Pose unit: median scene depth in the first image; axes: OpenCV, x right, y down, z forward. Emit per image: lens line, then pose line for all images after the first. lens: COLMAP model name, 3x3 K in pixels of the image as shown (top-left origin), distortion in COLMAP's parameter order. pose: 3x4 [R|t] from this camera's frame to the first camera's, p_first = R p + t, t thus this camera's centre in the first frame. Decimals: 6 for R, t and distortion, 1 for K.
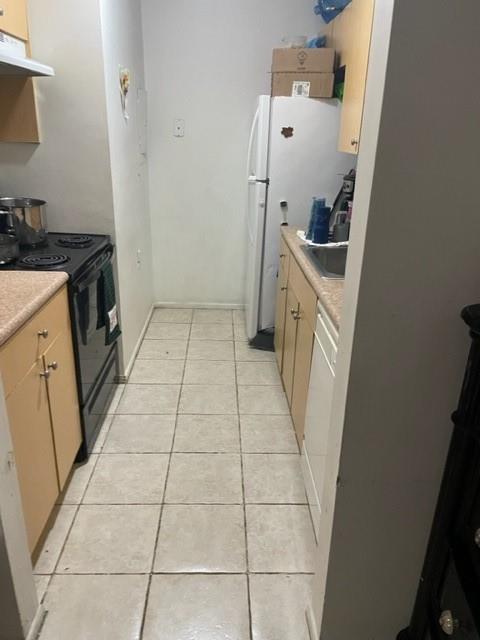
lens RADIAL K [[492.4, 0, 240.2], [0, 492.4, 319.0], [0, 0, 1]] dist [0.027956, -0.067102]
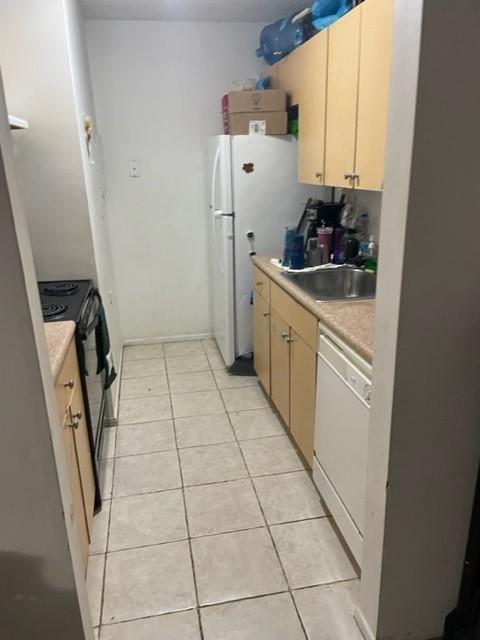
lens RADIAL K [[492.4, 0, 239.6], [0, 492.4, 320.7], [0, 0, 1]] dist [0.027956, -0.067102]
pose [[0.984918, -0.102405, 0.139462, -0.123294], [0.109108, 0.993173, -0.041274, -0.012840], [-0.134284, 0.055868, 0.989367, -0.031819]]
